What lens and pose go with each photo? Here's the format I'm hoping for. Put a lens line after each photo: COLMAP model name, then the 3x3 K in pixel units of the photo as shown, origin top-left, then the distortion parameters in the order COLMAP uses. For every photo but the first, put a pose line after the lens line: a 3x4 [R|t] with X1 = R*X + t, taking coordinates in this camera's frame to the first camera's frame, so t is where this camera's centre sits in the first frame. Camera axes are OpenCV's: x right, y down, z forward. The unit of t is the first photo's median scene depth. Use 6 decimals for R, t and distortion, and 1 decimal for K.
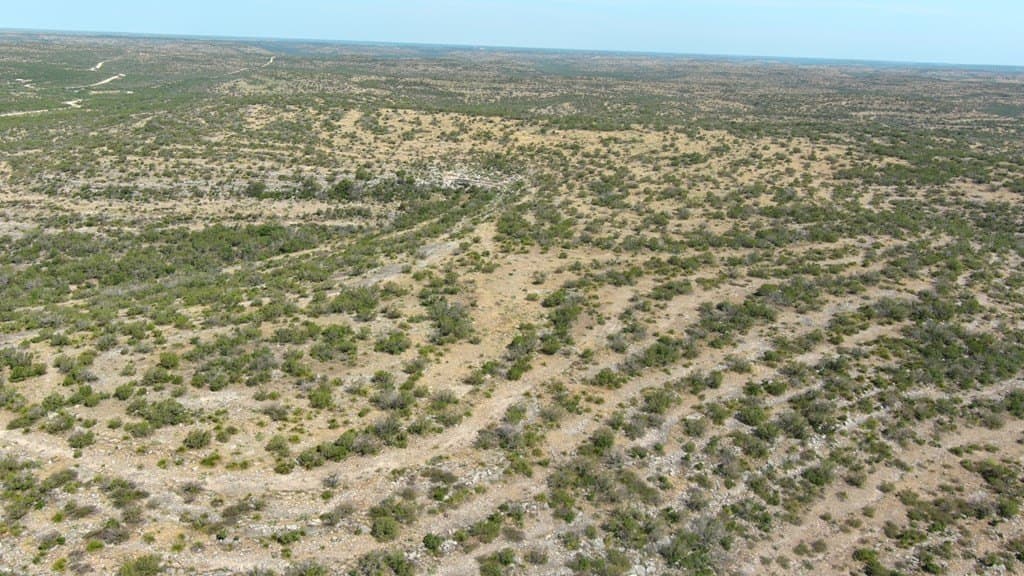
lens RADIAL K [[799.4, 0, 519.3], [0, 799.4, 302.7], [0, 0, 1]] dist [0.034245, -0.046701]
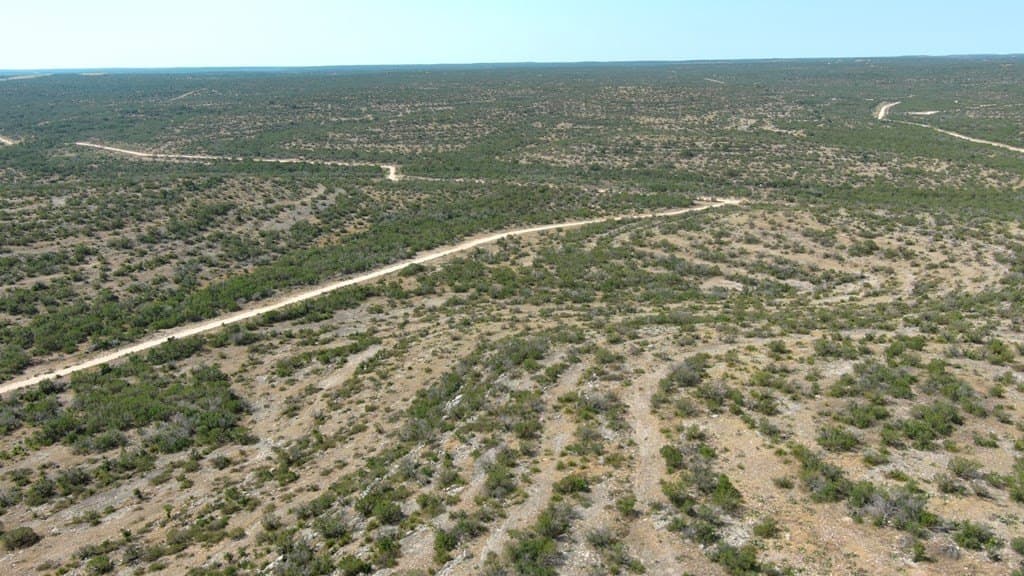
lens RADIAL K [[799.4, 0, 515.2], [0, 799.4, 292.6], [0, 0, 1]] dist [0.034245, -0.046701]
pose [[-0.905324, 0.095280, -0.413896, 0.205481], [-0.148809, 0.841580, 0.519228, -0.200949], [0.397798, 0.531662, -0.747725, 0.650395]]
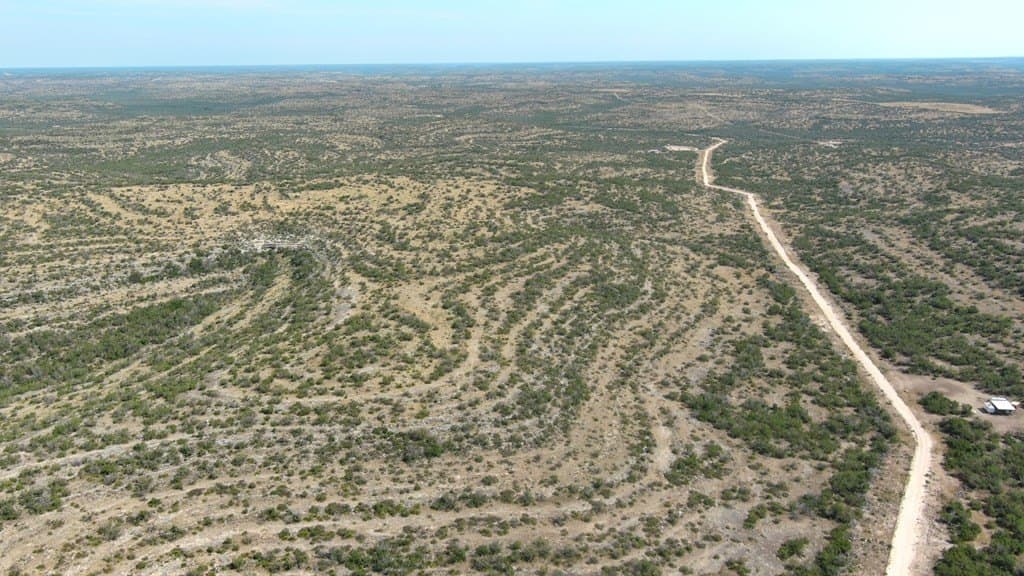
lens RADIAL K [[799.4, 0, 507.7], [0, 799.4, 305.7], [0, 0, 1]] dist [0.034245, -0.046701]
pose [[0.873993, -0.188401, 0.447931, -0.404865], [0.191290, 0.980748, 0.039266, -0.028760], [-0.446705, 0.051367, 0.893206, -0.484181]]
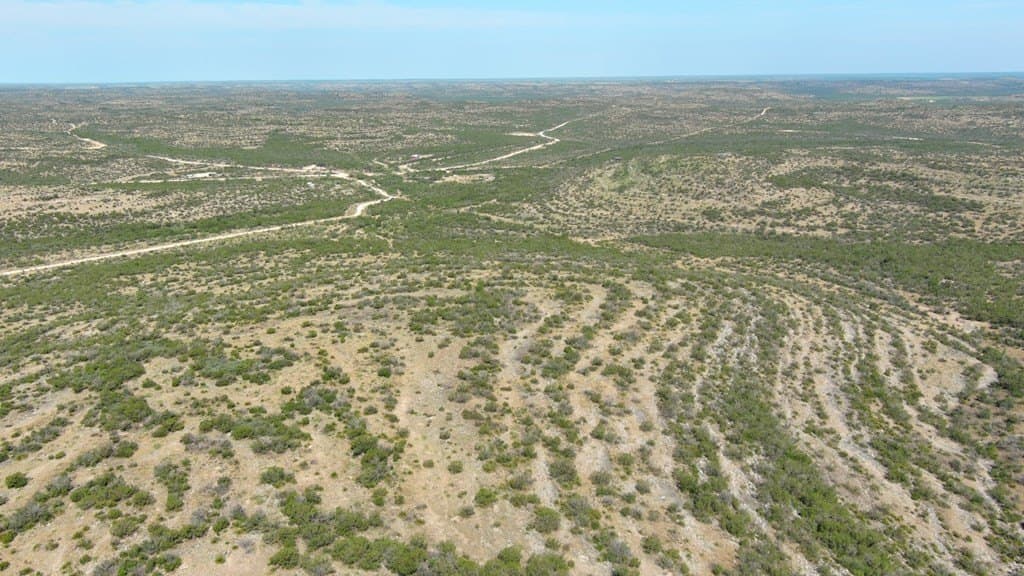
lens RADIAL K [[799.4, 0, 507.9], [0, 799.4, 286.6], [0, 0, 1]] dist [0.034245, -0.046701]
pose [[0.790290, 0.112466, -0.602322, 0.026961], [-0.149982, 0.988614, -0.012193, -0.597669], [0.594093, 0.099973, 0.798160, 1.579356]]
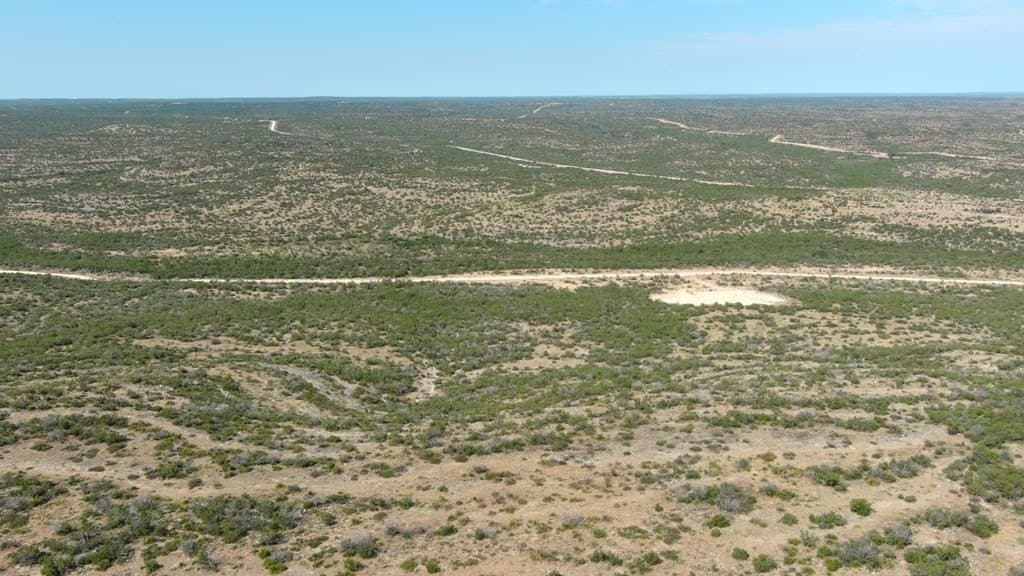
lens RADIAL K [[799.4, 0, 509.7], [0, 799.4, 287.0], [0, 0, 1]] dist [0.034245, -0.046701]
pose [[-0.151793, 0.199235, -0.968124, -0.031282], [-0.303162, 0.922880, 0.237457, -0.609815], [0.940772, 0.329543, -0.079686, 1.607019]]
